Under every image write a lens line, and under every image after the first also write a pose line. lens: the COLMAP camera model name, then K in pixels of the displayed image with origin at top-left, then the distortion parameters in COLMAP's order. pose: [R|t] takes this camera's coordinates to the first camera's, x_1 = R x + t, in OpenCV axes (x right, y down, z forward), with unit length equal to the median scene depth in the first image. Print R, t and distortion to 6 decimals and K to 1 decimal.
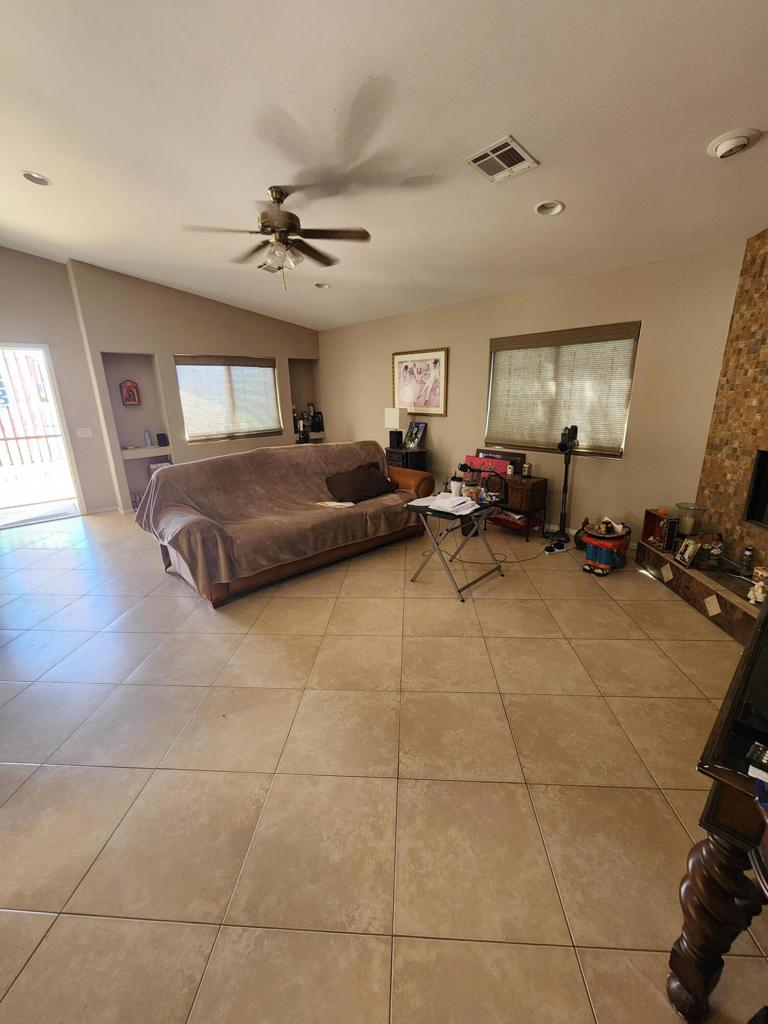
lens RADIAL K [[416.3, 0, 385.6], [0, 416.3, 518.0], [0, 0, 1]] dist [-0.005092, -0.000466]
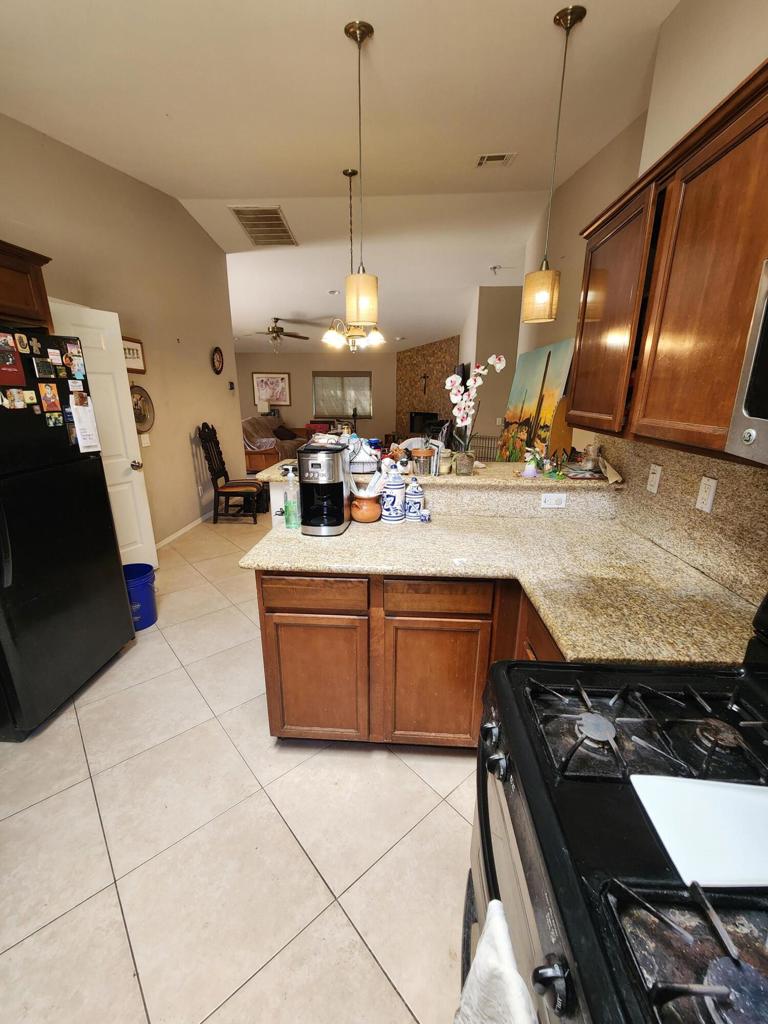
lens RADIAL K [[416.3, 0, 385.6], [0, 416.3, 518.0], [0, 0, 1]] dist [-0.005092, -0.000466]
pose [[0.712688, -0.173002, 0.679813, -1.309729], [0.184273, 0.981248, 0.056528, 0.348201], [-0.676845, 0.084984, 0.731204, -0.996202]]
